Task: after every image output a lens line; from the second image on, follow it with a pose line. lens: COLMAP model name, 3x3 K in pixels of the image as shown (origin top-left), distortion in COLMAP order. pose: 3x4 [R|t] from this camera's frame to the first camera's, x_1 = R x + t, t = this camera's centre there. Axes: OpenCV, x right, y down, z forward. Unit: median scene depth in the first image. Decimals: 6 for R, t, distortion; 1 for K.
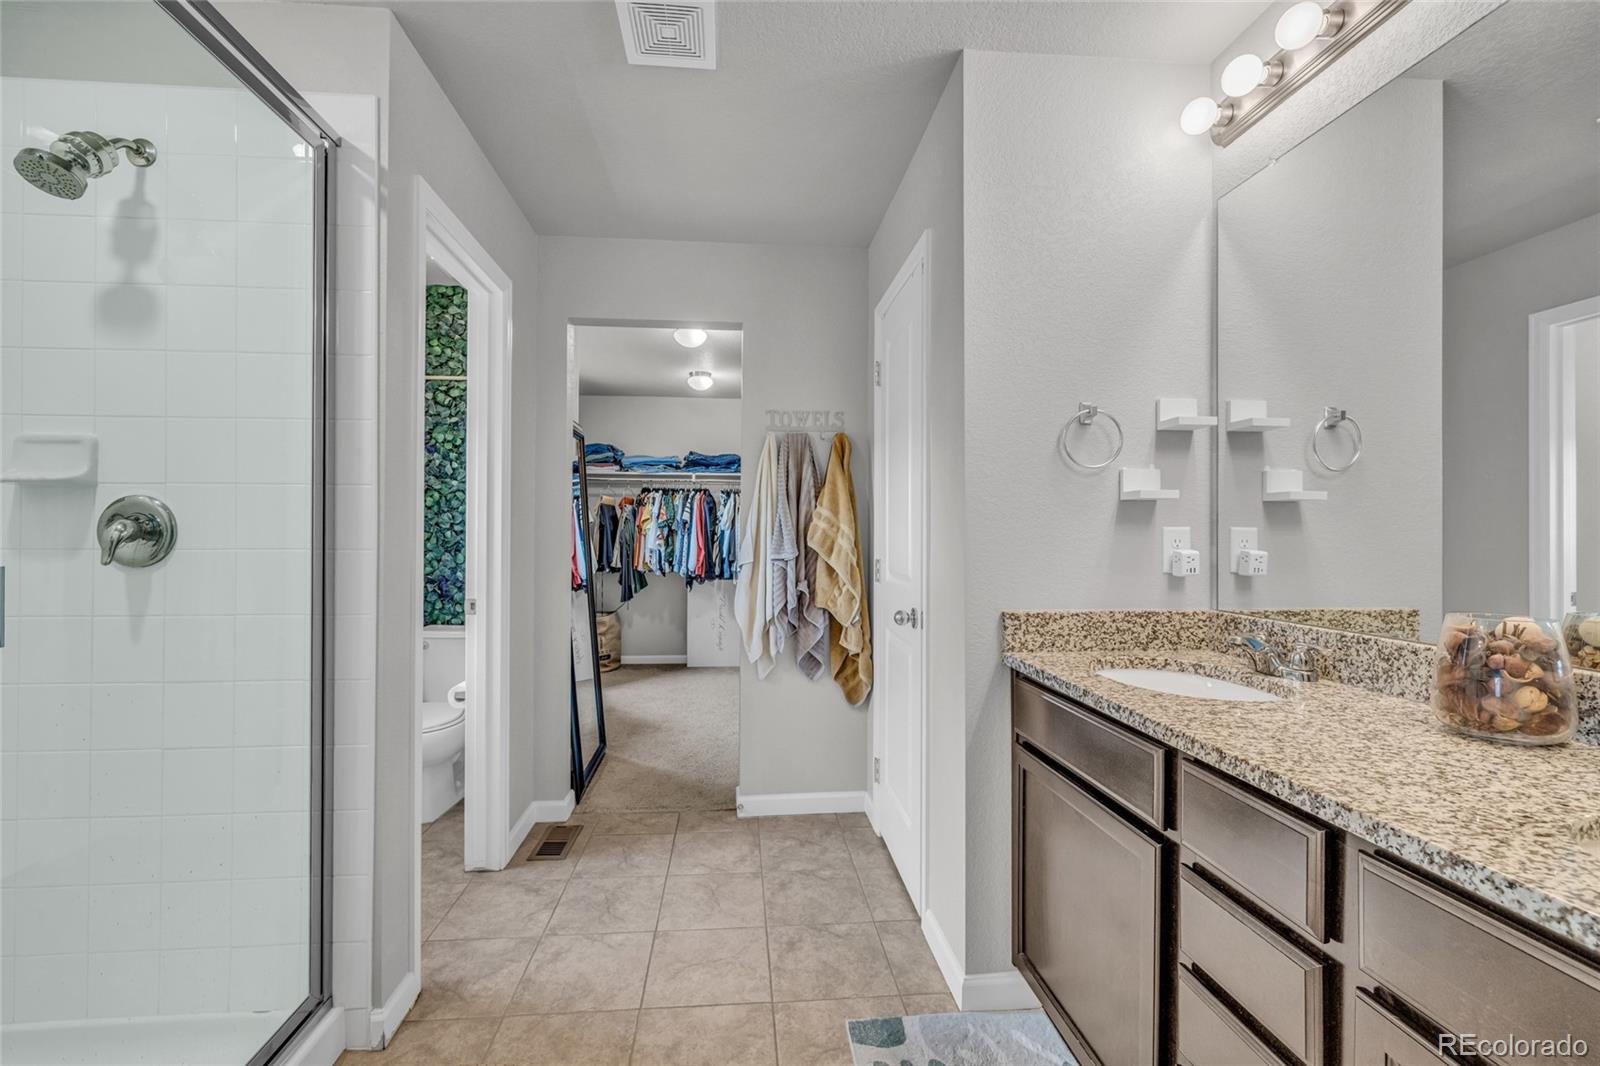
lens RADIAL K [[667.8, 0, 797.6], [0, 667.8, 529.6], [0, 0, 1]] dist [-0.002672, 0.000302]
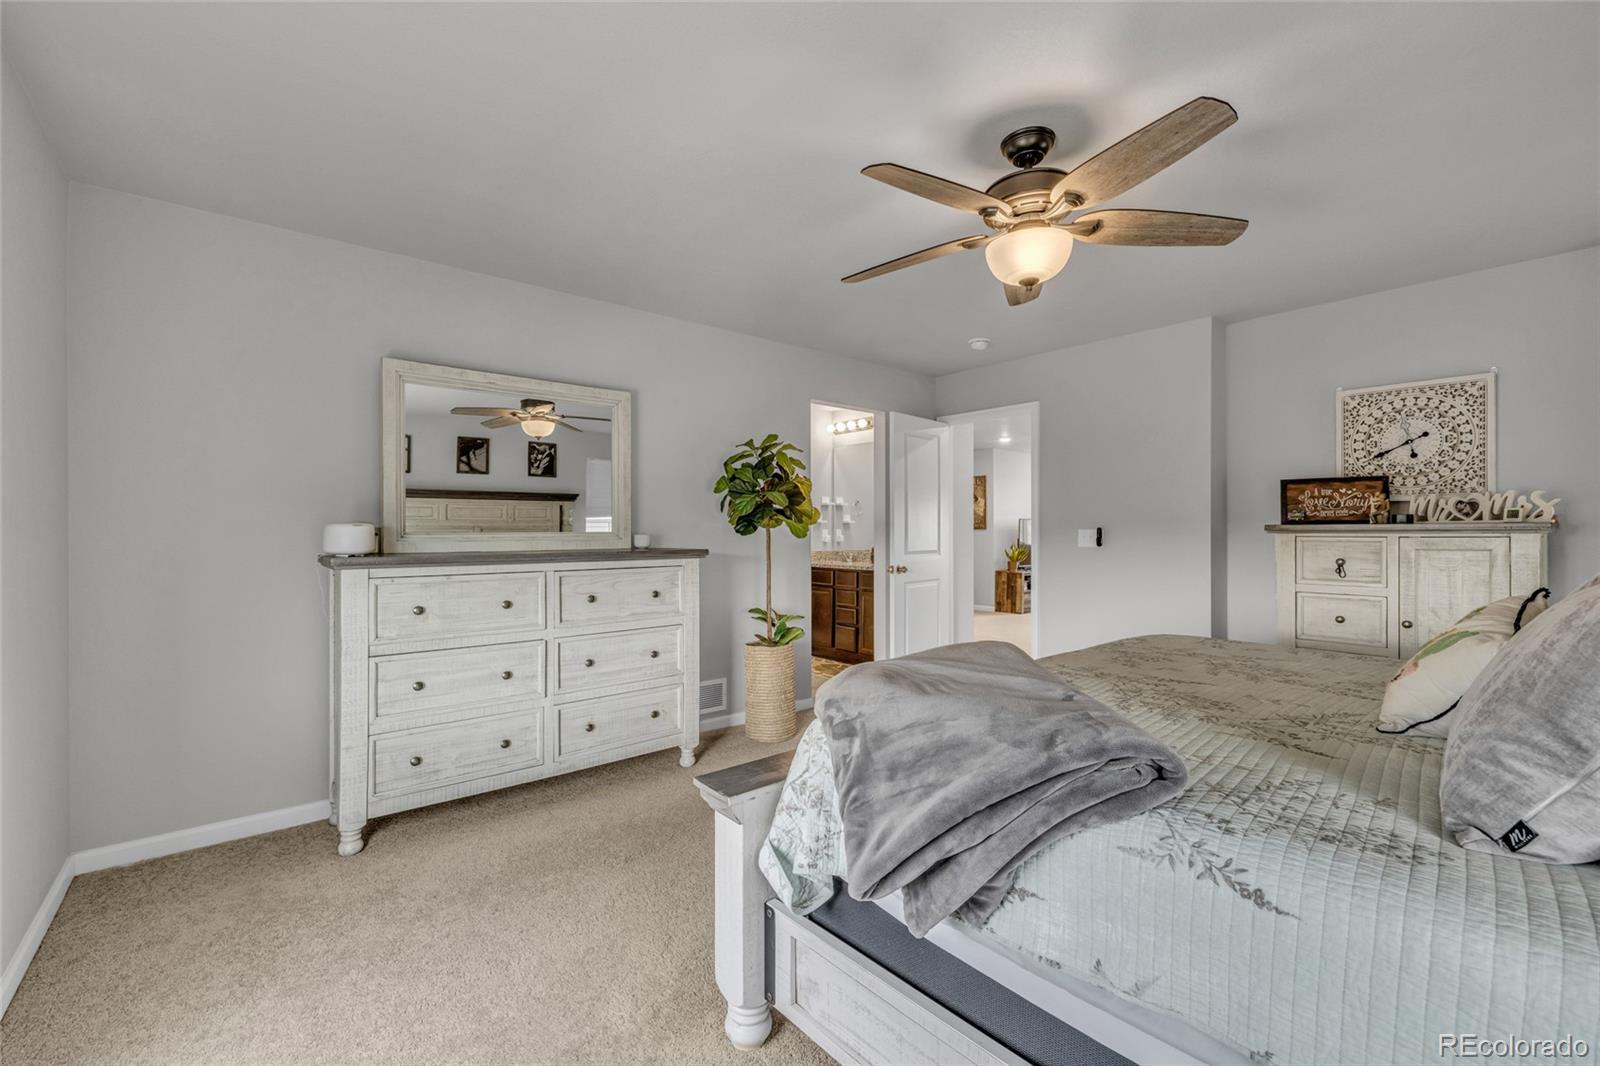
lens RADIAL K [[678.9, 0, 804.8], [0, 678.9, 528.3], [0, 0, 1]] dist [-0.000906, -0.000175]
pose [[0.815586, 0.000956, 0.578635, -1.170720], [-0.000340, 0.999999, -0.001173, -0.005029], [-0.578636, 0.000759, 0.815585, -1.392237]]
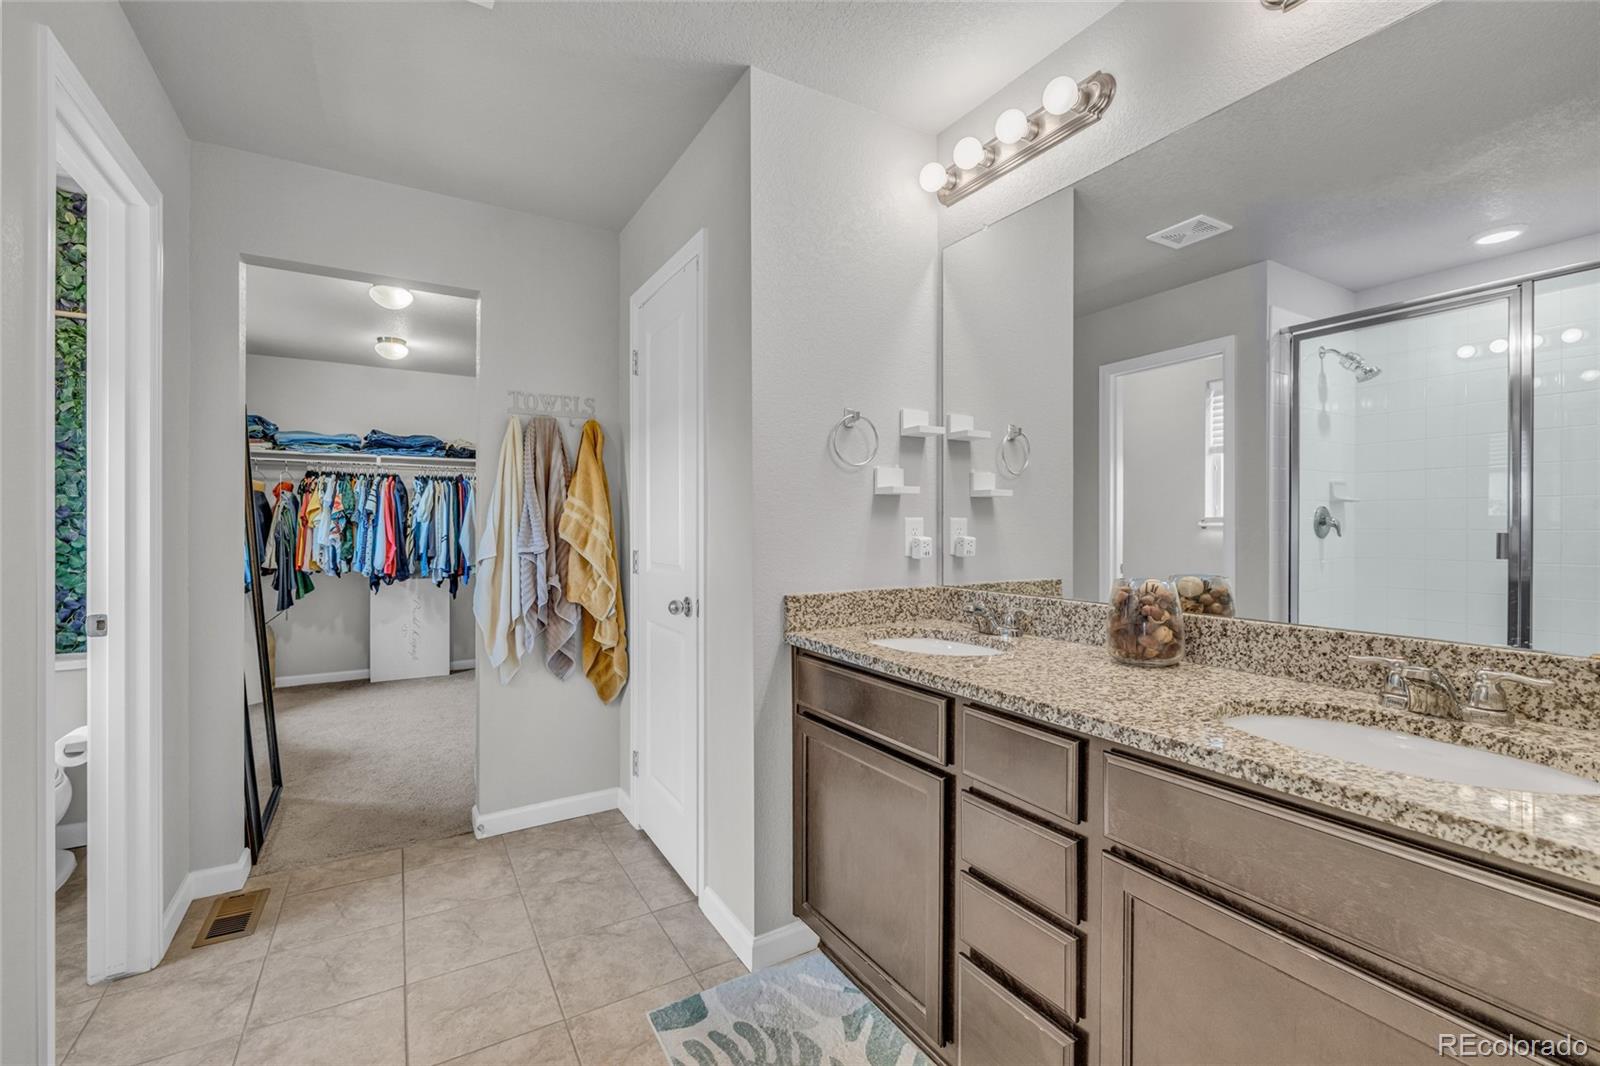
lens RADIAL K [[670.4, 0, 781.2], [0, 670.4, 525.8], [0, 0, 1]] dist [-0.001930, 0.000185]
pose [[0.905982, -0.005048, 0.423286, -0.097954], [0.002234, 0.999972, 0.007144, 0.000974], [-0.423311, -0.005527, 0.905968, 0.007861]]
